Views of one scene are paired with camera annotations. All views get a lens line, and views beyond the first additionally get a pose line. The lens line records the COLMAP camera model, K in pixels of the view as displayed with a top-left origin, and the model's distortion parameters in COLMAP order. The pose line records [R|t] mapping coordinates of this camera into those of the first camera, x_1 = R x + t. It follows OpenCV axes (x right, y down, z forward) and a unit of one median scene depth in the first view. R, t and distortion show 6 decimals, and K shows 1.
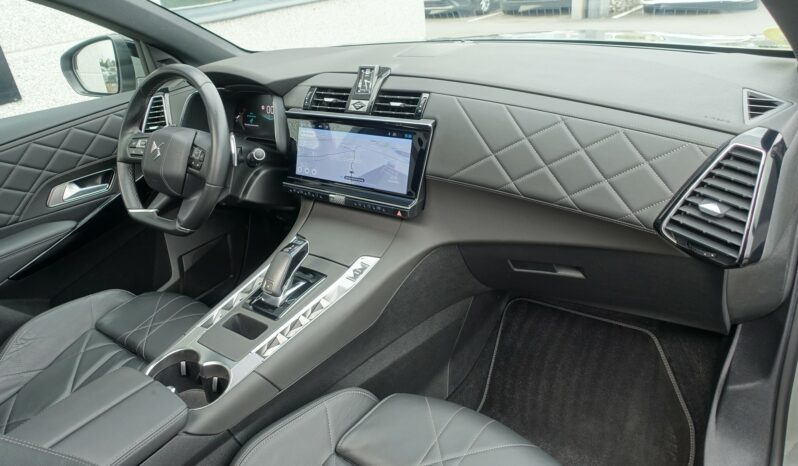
lens RADIAL K [[544.3, 0, 399.0], [0, 544.3, 233.0], [0, 0, 1]] dist [-0.008577, 0.000993]
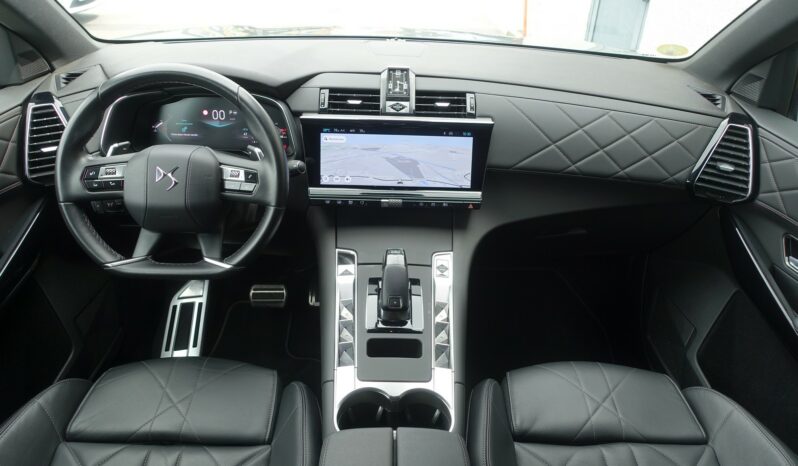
lens RADIAL K [[544.3, 0, 399.0], [0, 544.3, 233.0], [0, 0, 1]] dist [-0.008577, 0.000993]
pose [[0.785221, -0.182217, 0.591798, -0.721590], [0.163610, 0.982811, 0.085528, -0.095012], [-0.597210, 0.029666, 0.801536, 0.212420]]
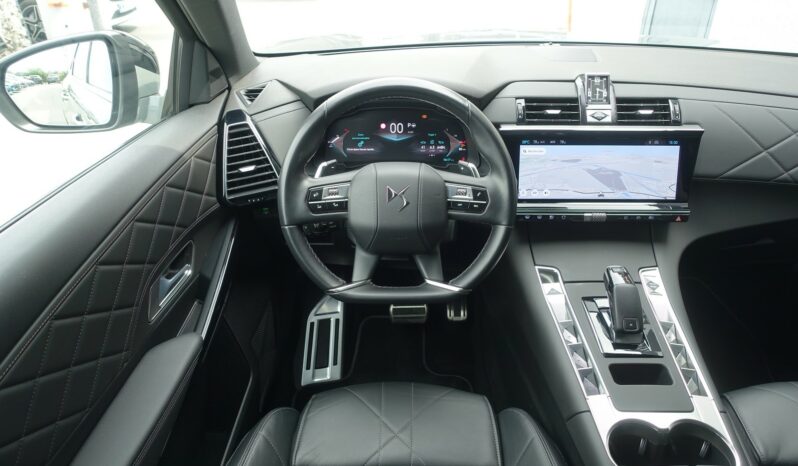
lens RADIAL K [[544.3, 0, 399.0], [0, 544.3, 233.0], [0, 0, 1]] dist [-0.008577, 0.000993]
pose [[0.803729, -0.195092, 0.562102, -0.948094], [0.185256, 0.979810, 0.075179, -0.174617], [-0.565420, 0.043709, 0.823644, 0.437915]]
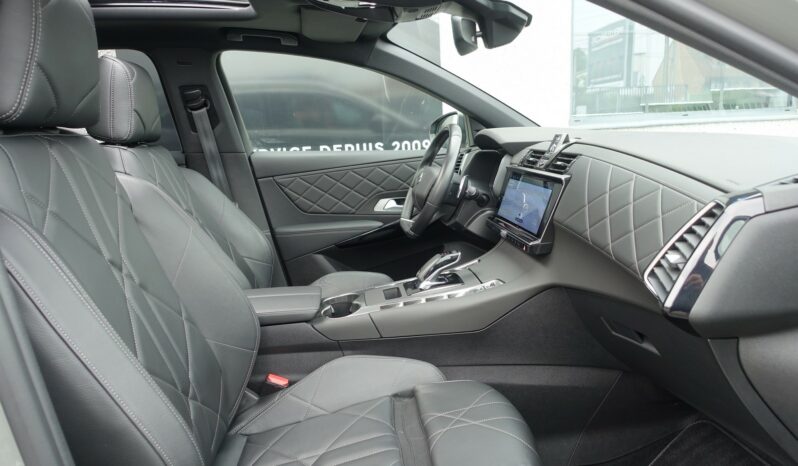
lens RADIAL K [[544.3, 0, 399.0], [0, 544.3, 233.0], [0, 0, 1]] dist [-0.008577, 0.000993]
pose [[0.681498, 0.216120, -0.699180, 0.599789], [-0.355253, 0.932977, -0.057880, 0.093168], [0.639810, 0.287831, 0.712599, -0.014673]]
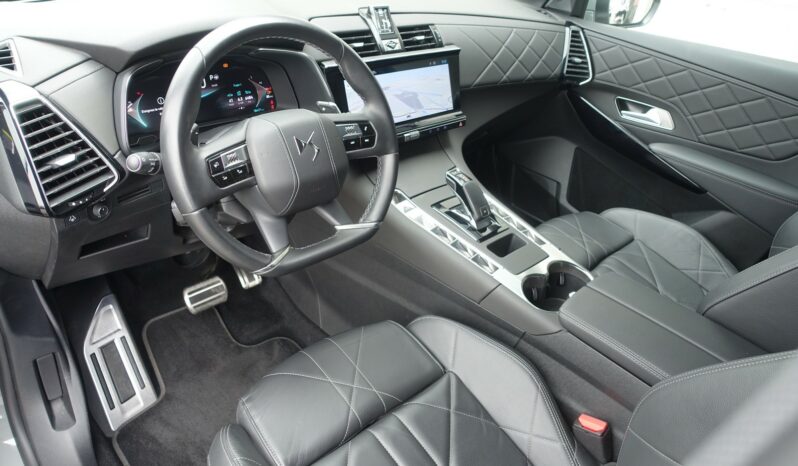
lens RADIAL K [[544.3, 0, 399.0], [0, 544.3, 233.0], [0, 0, 1]] dist [-0.008577, 0.000993]
pose [[0.168218, -0.408289, 0.897220, -1.180659], [0.333831, 0.880002, 0.337865, -0.270691], [-0.927502, 0.242685, 0.284332, 0.798010]]
